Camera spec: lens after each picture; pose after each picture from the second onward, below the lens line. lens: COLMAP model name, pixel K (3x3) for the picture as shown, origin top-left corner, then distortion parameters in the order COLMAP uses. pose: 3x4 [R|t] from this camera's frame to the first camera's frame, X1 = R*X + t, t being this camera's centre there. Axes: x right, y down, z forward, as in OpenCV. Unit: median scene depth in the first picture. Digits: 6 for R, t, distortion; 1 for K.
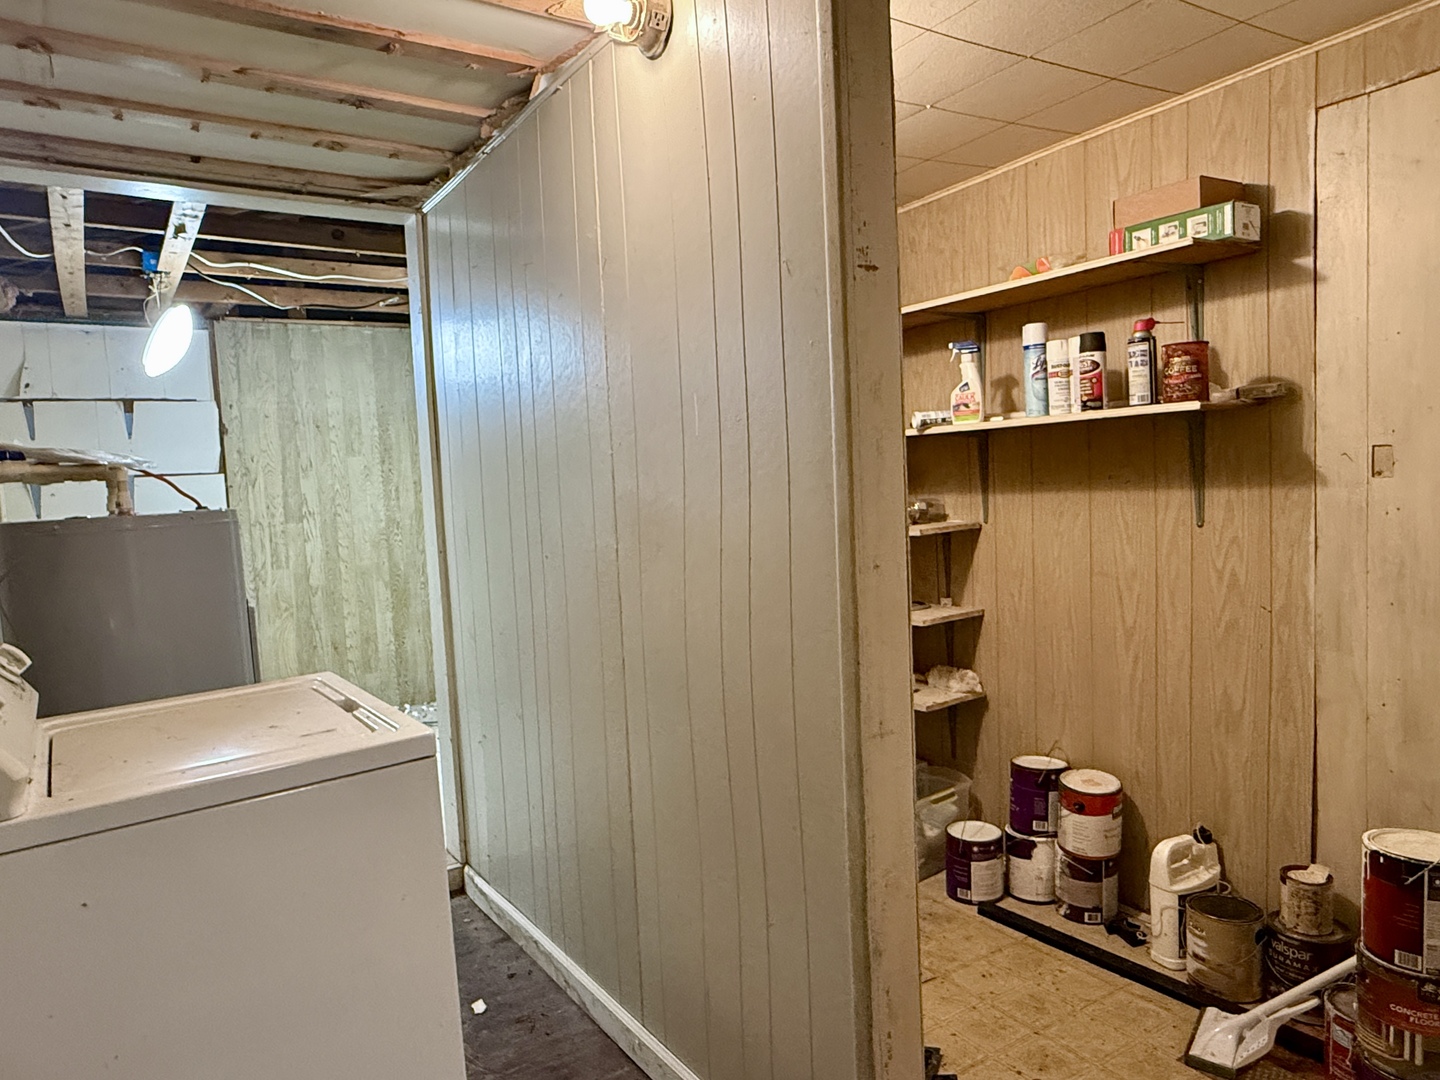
lens RADIAL K [[1012.9, 0, 700.6], [0, 1012.9, 542.0], [0, 0, 1]] dist [0.003358, 0.002456]
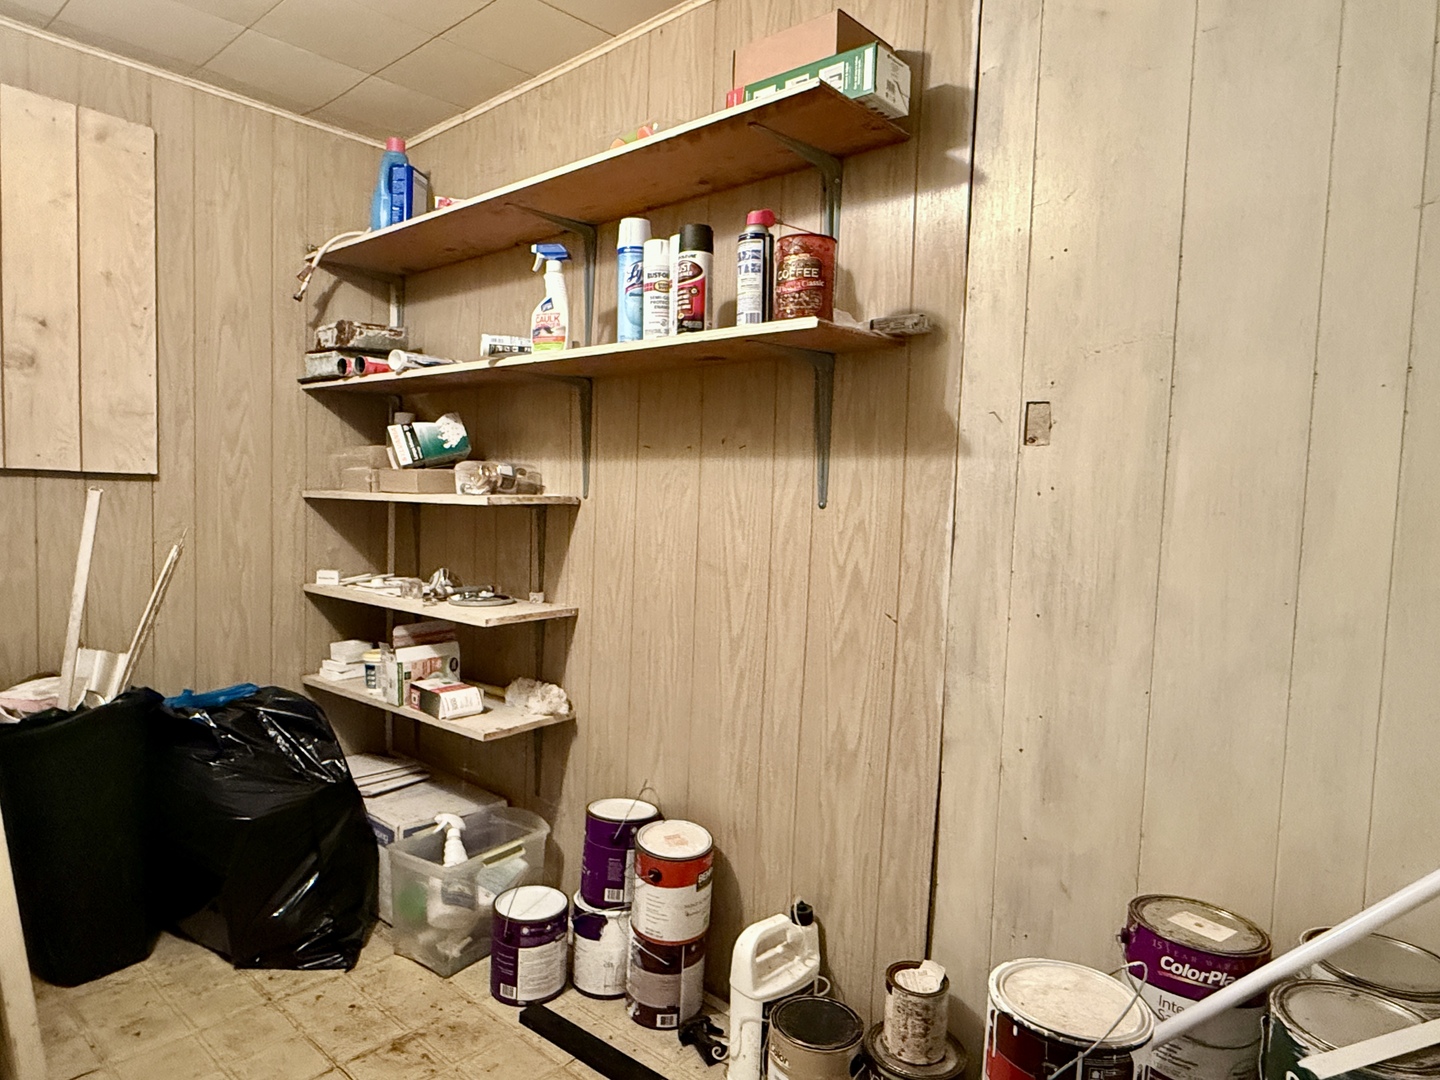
lens RADIAL K [[917.6, 0, 721.6], [0, 917.6, 548.9], [0, 0, 1]] dist [0.001686, 0.001732]
pose [[0.956785, 0.058098, 0.284934, 0.245650], [-0.057025, 0.998300, -0.012070, 0.031336], [-0.285151, -0.004700, 0.958471, 0.391670]]
